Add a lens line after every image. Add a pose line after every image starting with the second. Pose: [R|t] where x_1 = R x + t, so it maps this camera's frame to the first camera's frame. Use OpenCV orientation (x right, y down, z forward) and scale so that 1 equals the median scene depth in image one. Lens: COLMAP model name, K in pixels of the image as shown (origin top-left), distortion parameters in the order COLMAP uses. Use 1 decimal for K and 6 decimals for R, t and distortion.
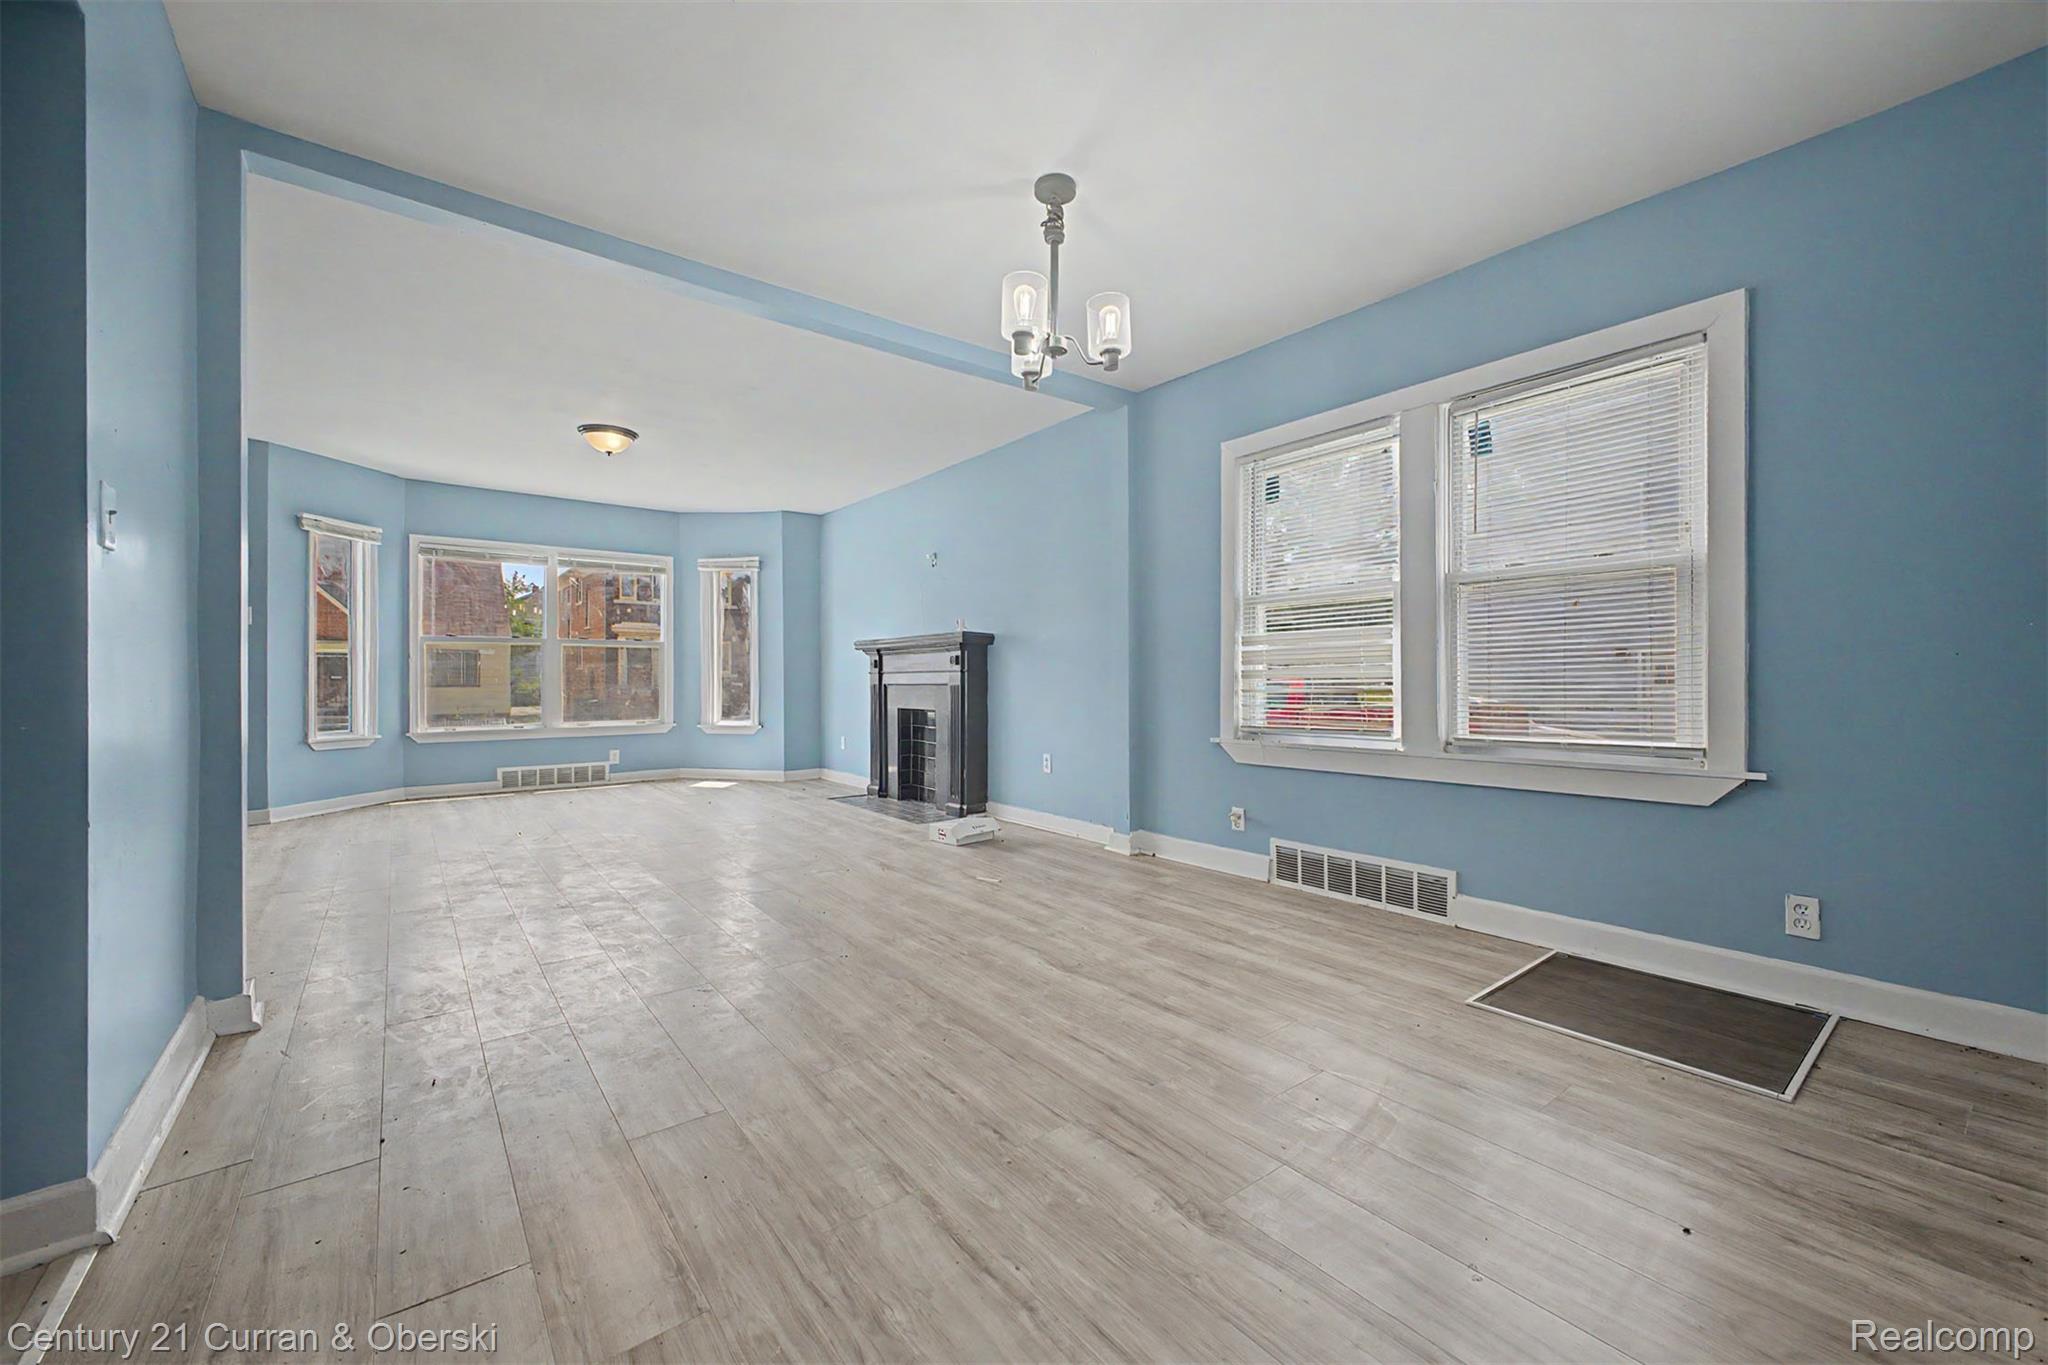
lens RADIAL K [[809.8, 0, 1034.6], [0, 809.8, 672.8], [0, 0, 1]] dist [0.024398, -0.010962]
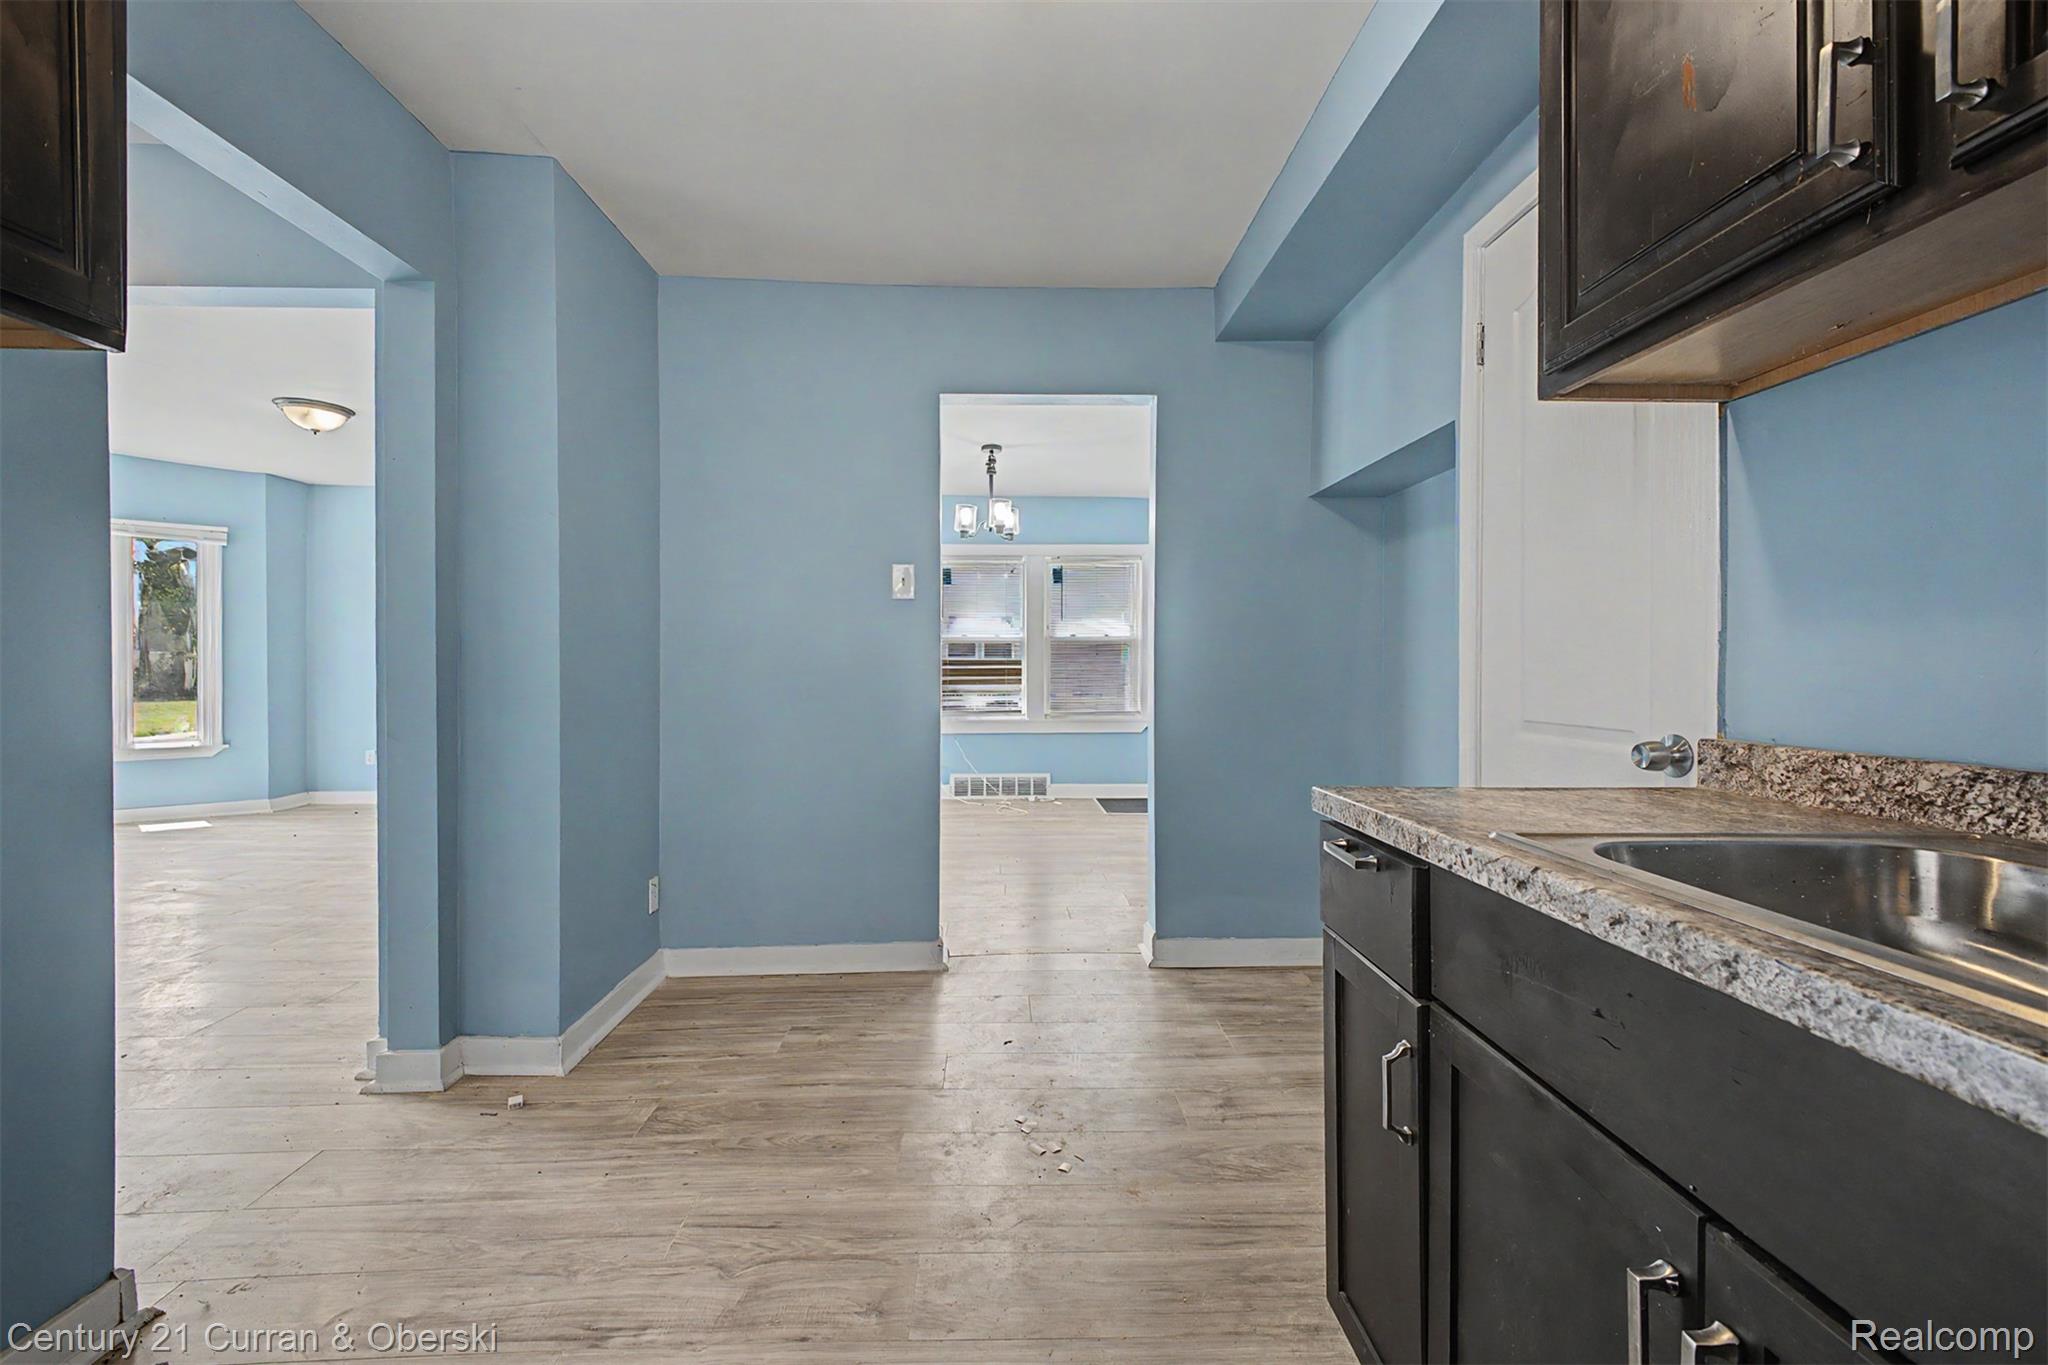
lens RADIAL K [[809.4, 0, 1036.8], [0, 809.4, 676.8], [0, 0, 1]] dist [0.003738, -0.000205]
pose [[0.575555, -0.004636, 0.817750, -0.718860], [-0.010963, 0.999850, 0.013384, -0.024904], [-0.817689, -0.016668, 0.575418, -0.117436]]
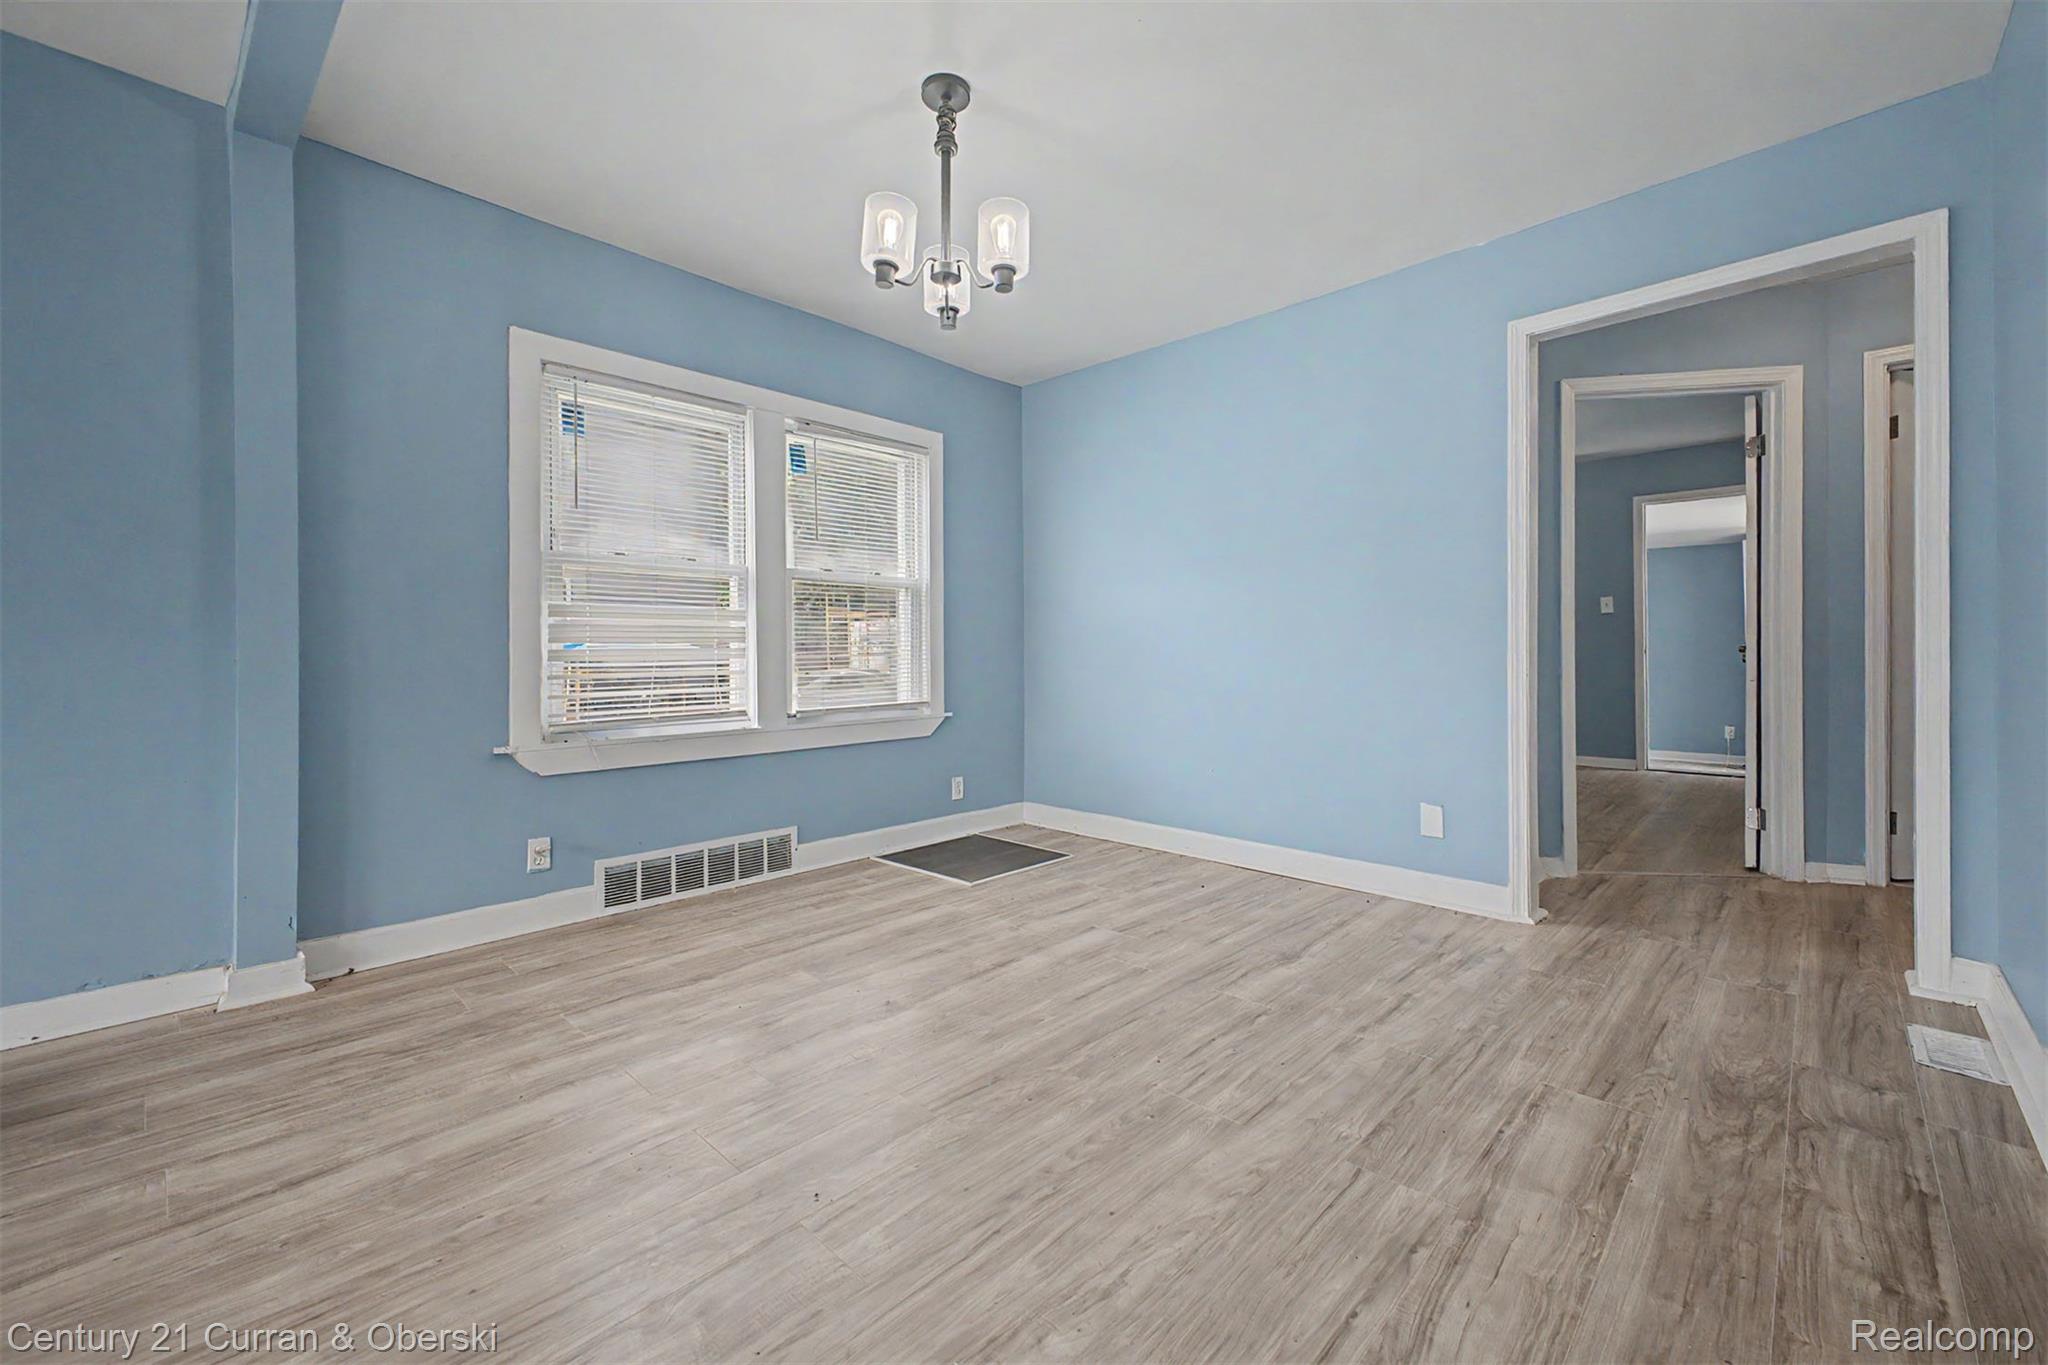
lens RADIAL K [[822.5, 0, 1026.9], [0, 822.5, 659.3], [0, 0, 1]] dist [0.024612, -0.011537]
pose [[-0.139693, 0.000823, 0.990195, -0.392043], [-0.000095, 1.000000, -0.000845, 0.004318], [-0.990195, -0.000212, -0.139693, 0.476553]]
